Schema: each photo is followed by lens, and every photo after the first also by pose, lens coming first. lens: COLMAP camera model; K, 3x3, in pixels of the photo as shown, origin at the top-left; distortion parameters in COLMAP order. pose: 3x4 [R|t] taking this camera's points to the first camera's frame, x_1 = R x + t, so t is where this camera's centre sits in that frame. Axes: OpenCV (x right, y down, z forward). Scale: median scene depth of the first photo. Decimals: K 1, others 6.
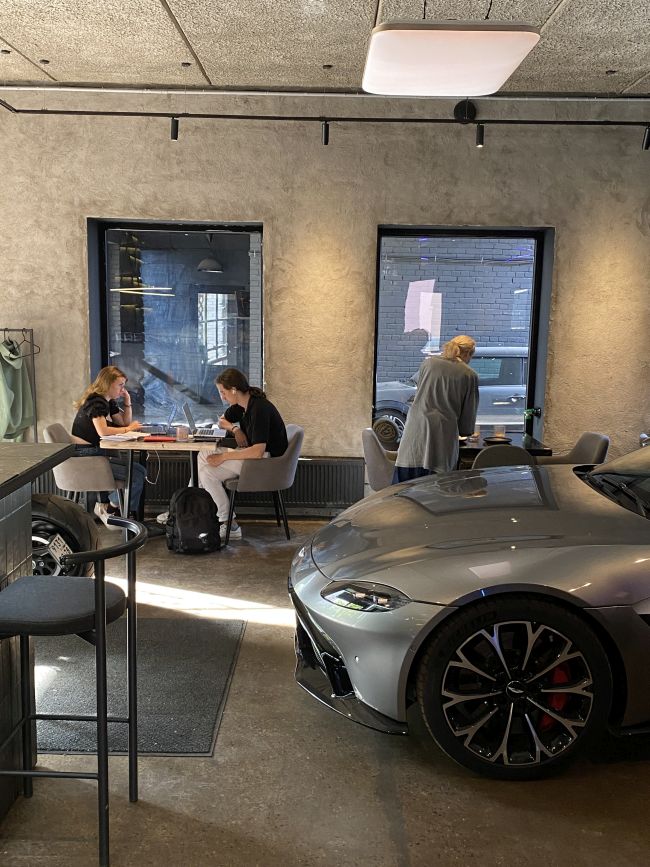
lens RADIAL K [[859.9, 0, 325.8], [0, 859.9, 433.1], [0, 0, 1]] dist [0.022111, 0.000000]
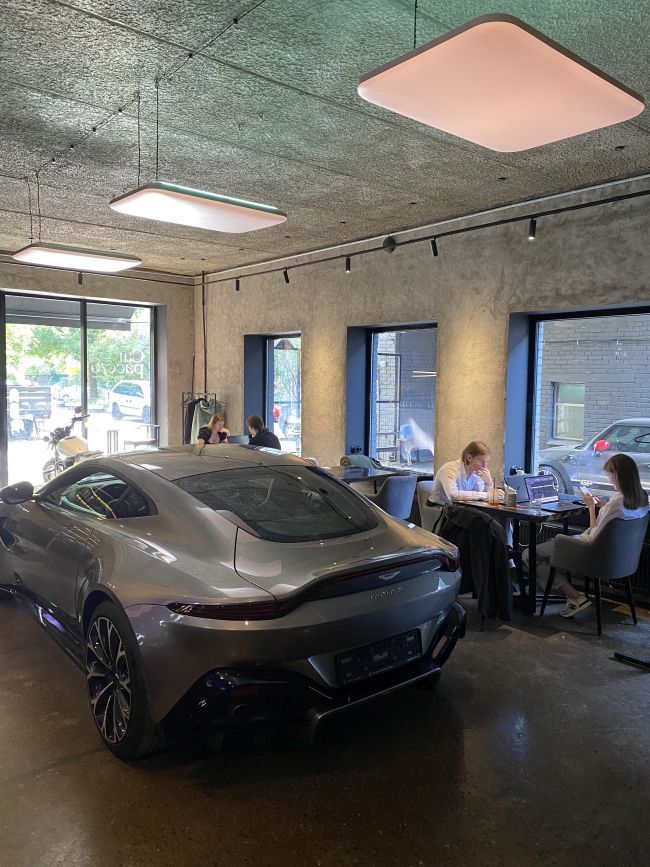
lens RADIAL K [[657.0, 0, 324.9], [0, 657.0, 432.3], [0, 0, 1]] dist [0.044923, 0.003720]
pose [[0.639981, 0.050224, -0.766747, 0.934192], [-0.117643, 0.992501, -0.033182, -0.014718], [0.759331, 0.111438, 0.641091, 0.249449]]
